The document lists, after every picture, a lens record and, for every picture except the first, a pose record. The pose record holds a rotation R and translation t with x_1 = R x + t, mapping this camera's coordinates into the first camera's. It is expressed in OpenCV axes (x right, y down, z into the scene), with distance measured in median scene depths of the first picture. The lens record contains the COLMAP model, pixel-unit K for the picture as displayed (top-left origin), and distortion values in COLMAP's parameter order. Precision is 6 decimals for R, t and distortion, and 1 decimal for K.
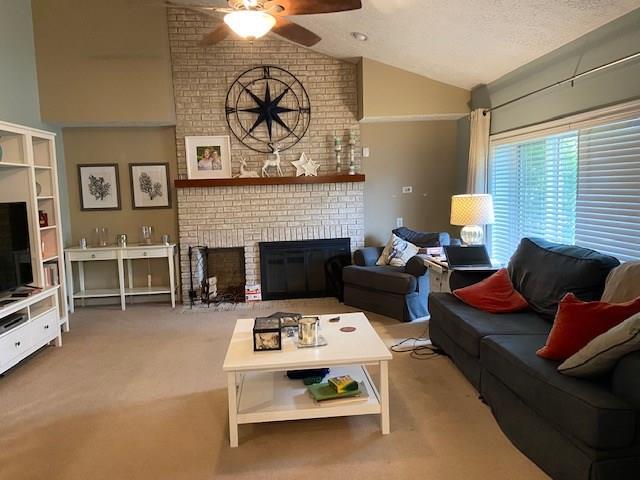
lens RADIAL K [[474.1, 0, 318.7], [0, 474.1, 236.6], [0, 0, 1]] dist [0.109682, -0.143152]
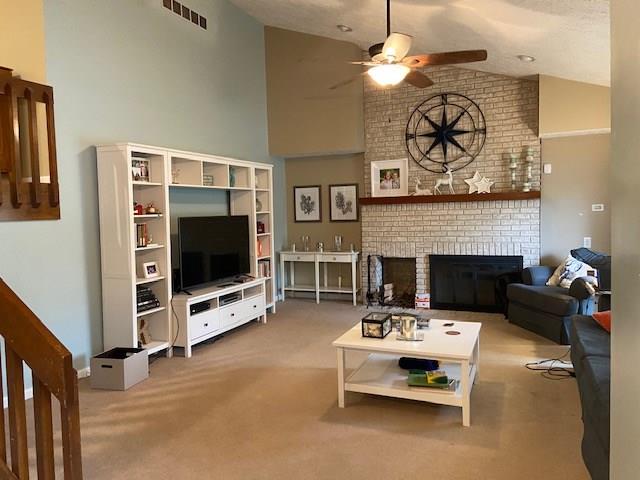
lens RADIAL K [[474.1, 0, 318.7], [0, 474.1, 236.6], [0, 0, 1]] dist [0.109682, -0.143152]
pose [[0.882435, 0.038020, -0.468896, 0.162122], [-0.051450, 0.998550, -0.015861, 0.000840], [0.467613, 0.038121, 0.883111, -0.083498]]
